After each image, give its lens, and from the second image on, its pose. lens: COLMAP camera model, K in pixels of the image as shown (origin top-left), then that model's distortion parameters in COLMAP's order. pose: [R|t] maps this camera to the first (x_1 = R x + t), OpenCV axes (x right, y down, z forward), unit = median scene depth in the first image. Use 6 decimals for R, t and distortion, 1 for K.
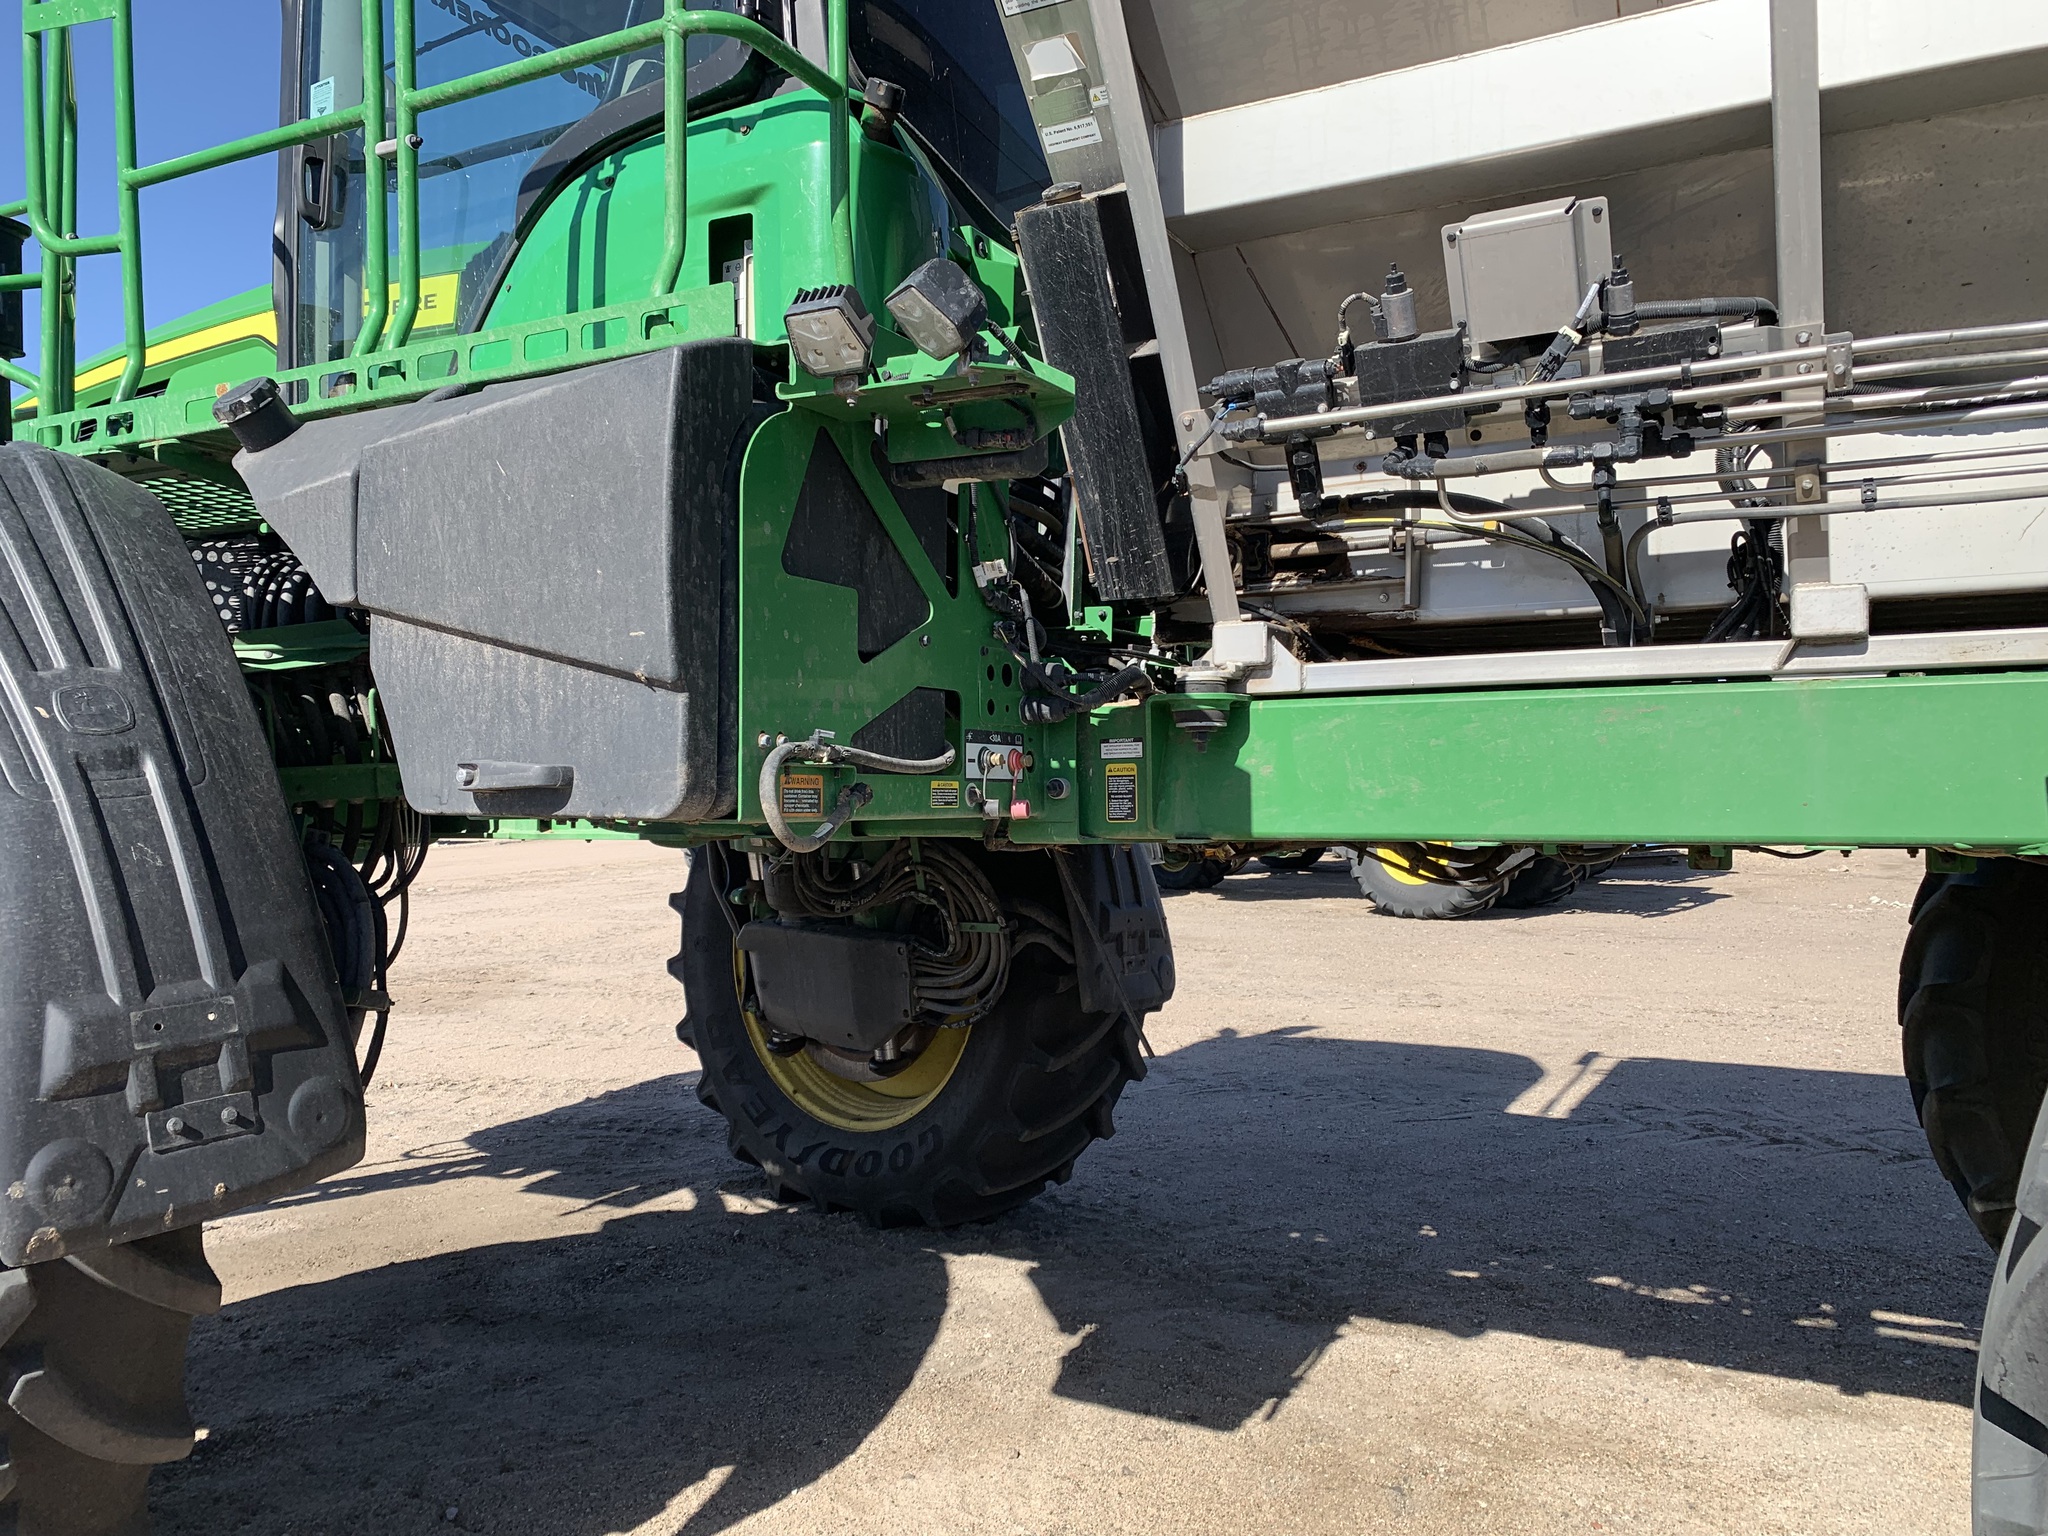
lens RADIAL K [[1574.2, 0, 1046.1], [0, 1574.2, 755.7], [0, 0, 1]] dist [0.045881, -0.030939]
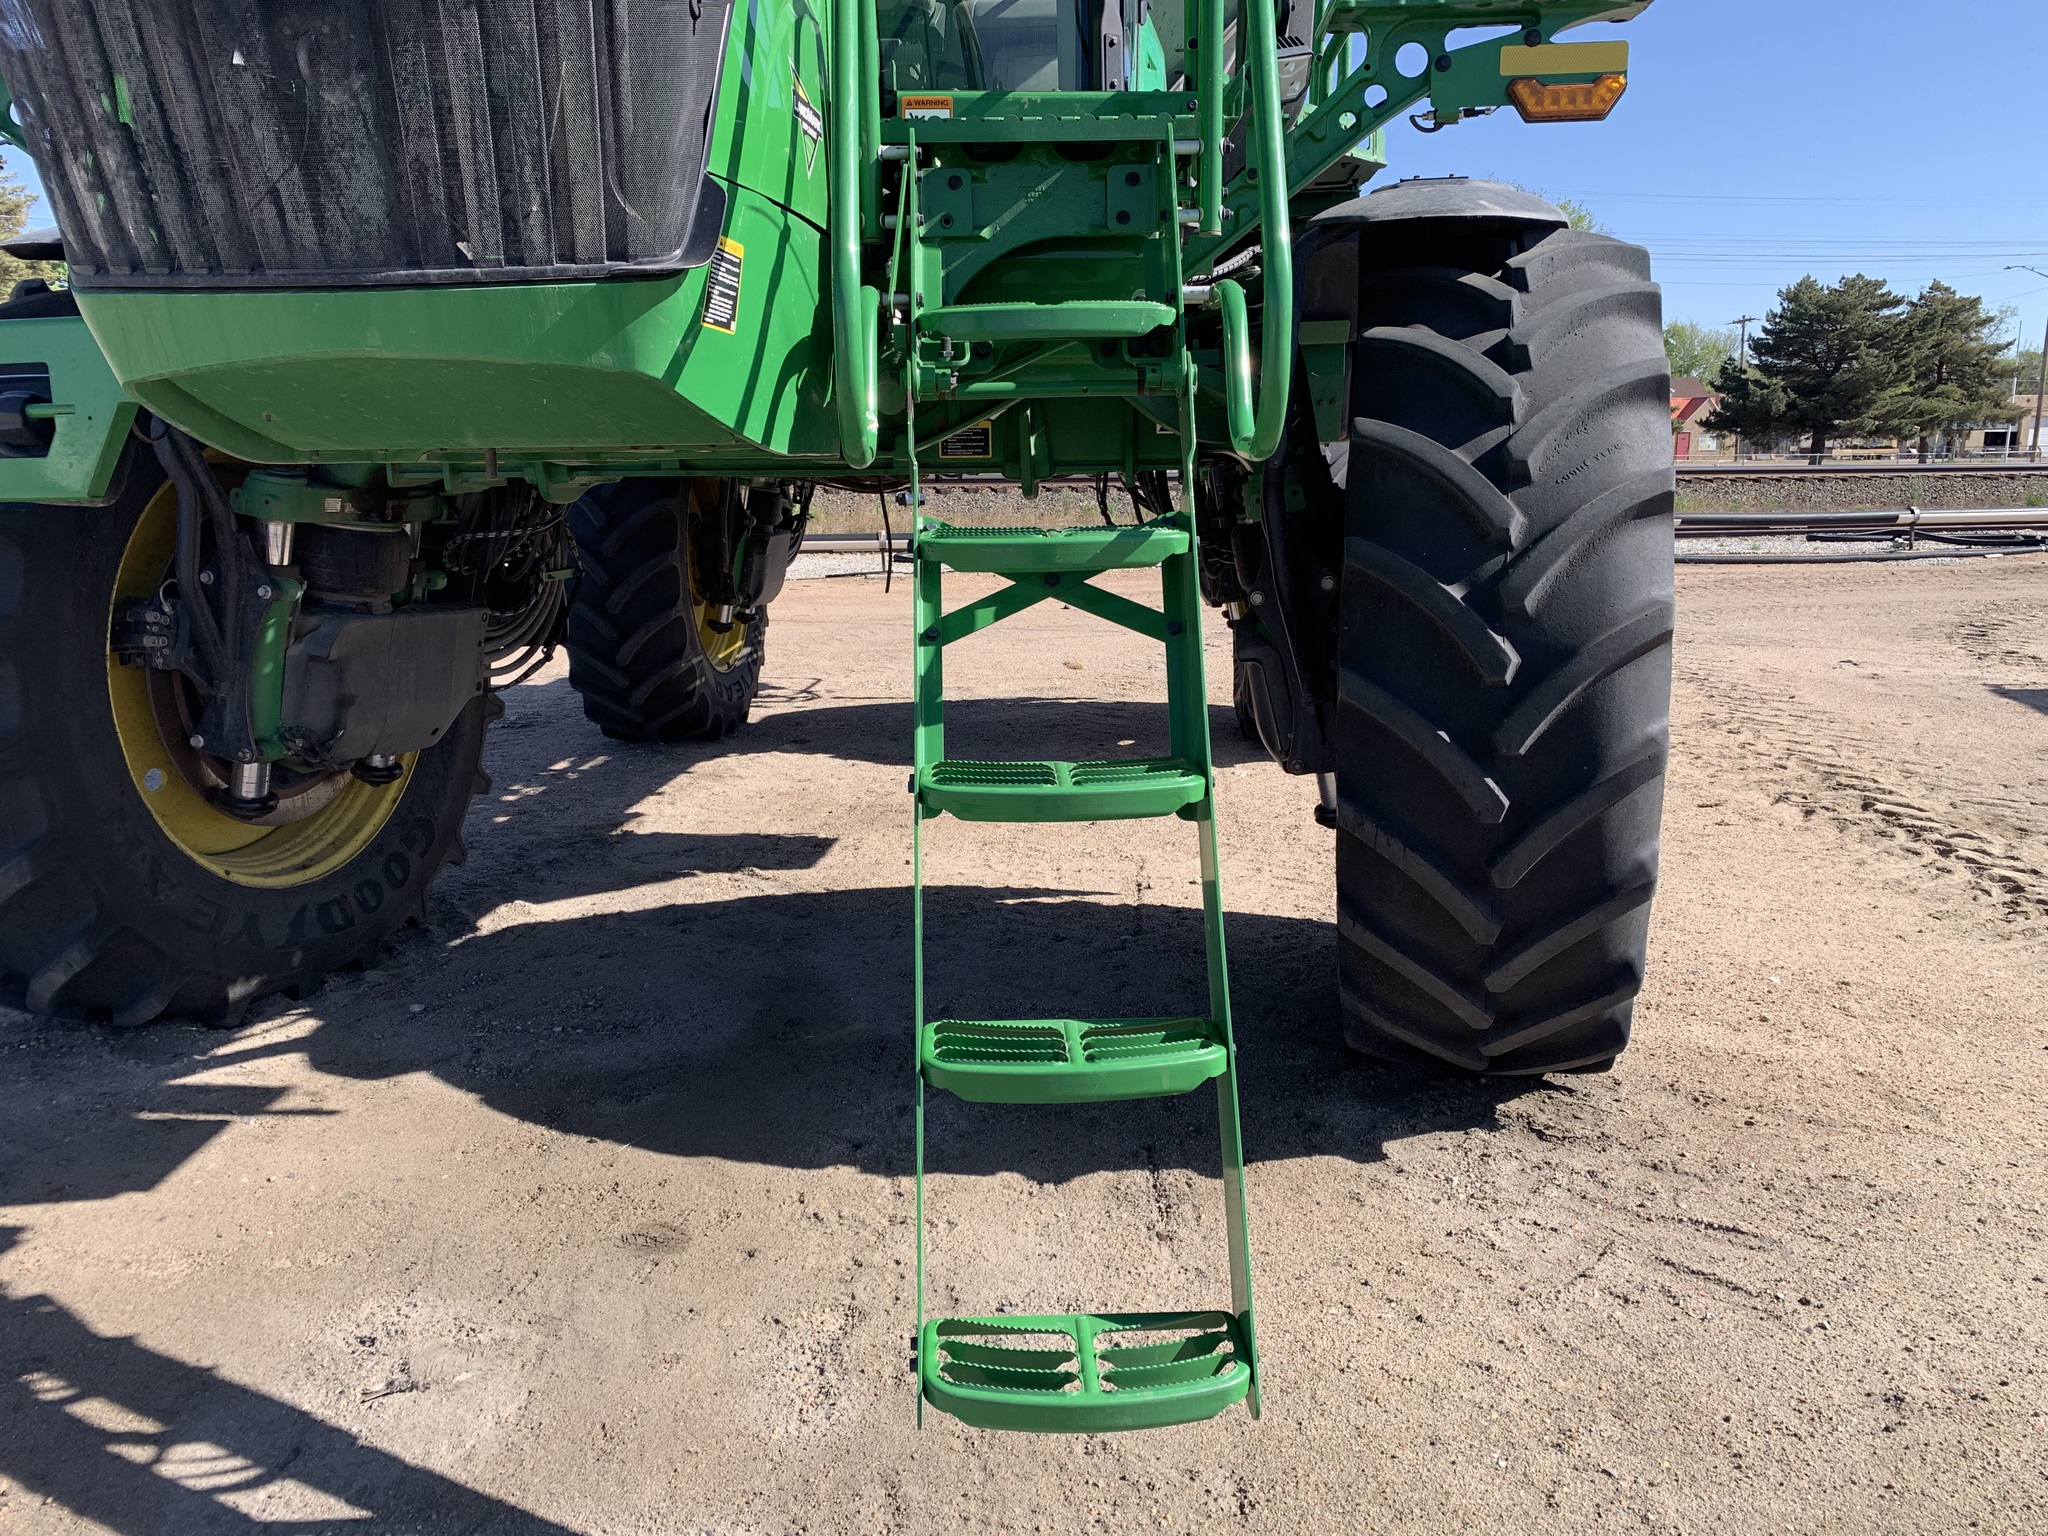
lens RADIAL K [[1574.2, 0, 1032.8], [0, 1574.2, 764.4], [0, 0, 1]] dist [0.045881, -0.030939]
pose [[-0.392716, -0.166852, 0.904397, -1.974064], [-0.001396, 0.983511, 0.180841, 0.085569], [-0.919659, 0.069757, -0.386473, 2.013073]]
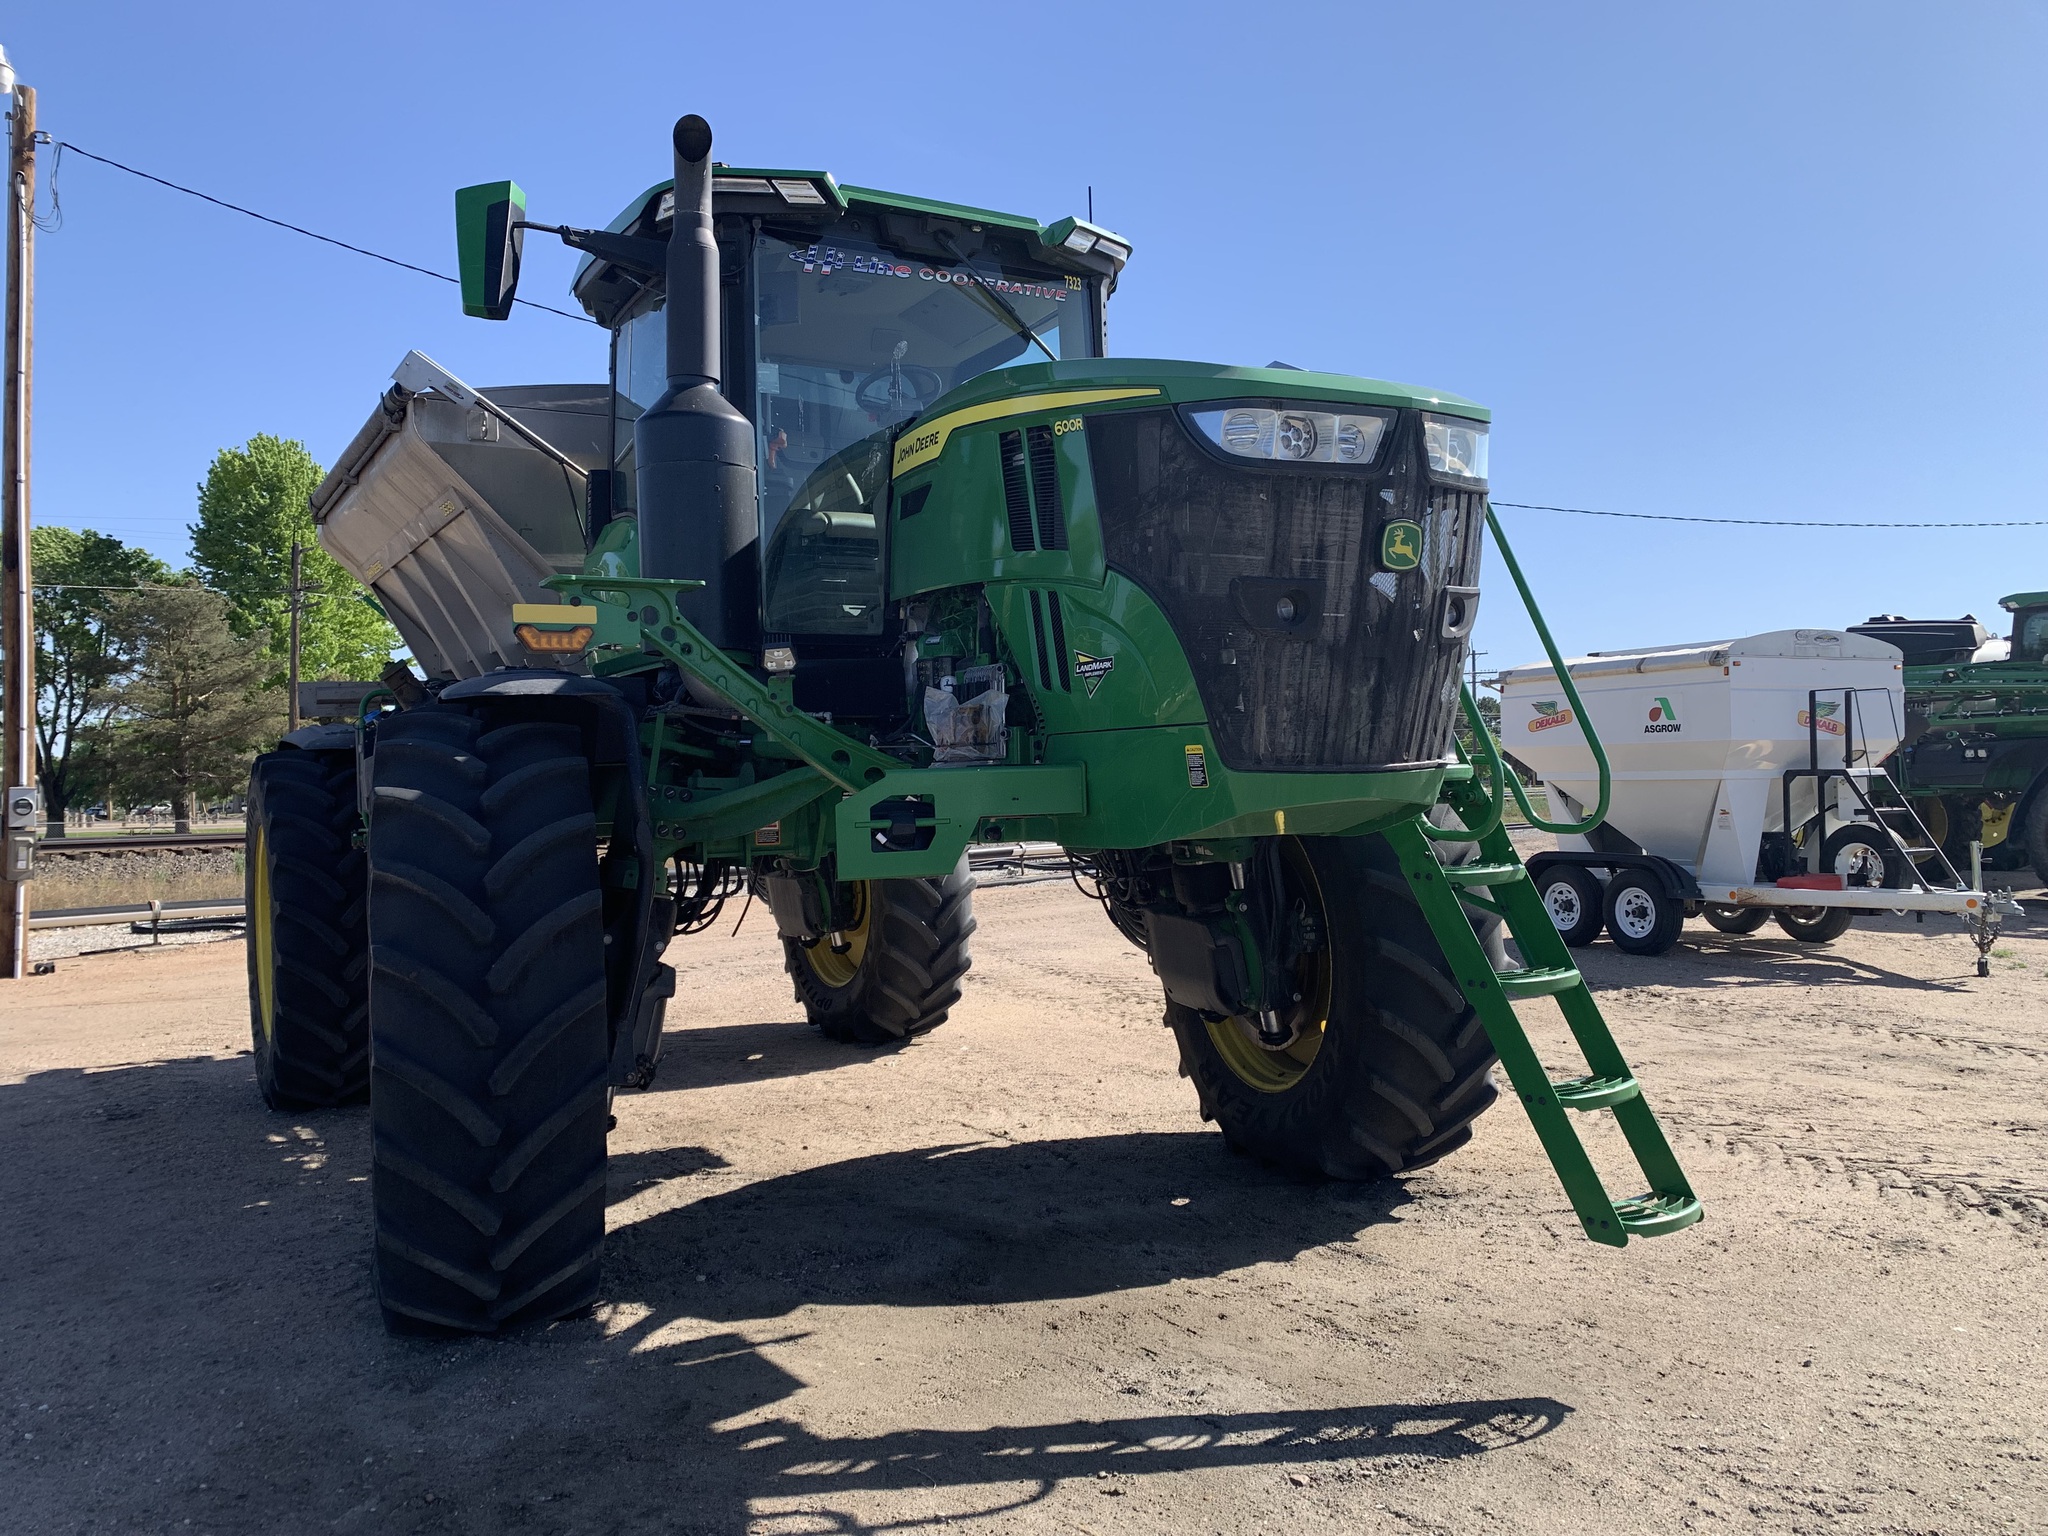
lens RADIAL K [[1568.8, 0, 1022.1], [0, 1568.8, 749.5], [0, 0, 1]] dist [0.040379, -0.034445]
pose [[-0.849810, 0.038345, 0.525692, -1.738464], [0.021208, 0.999030, -0.038588, 0.041342], [-0.526662, -0.021644, -0.849799, 3.407352]]
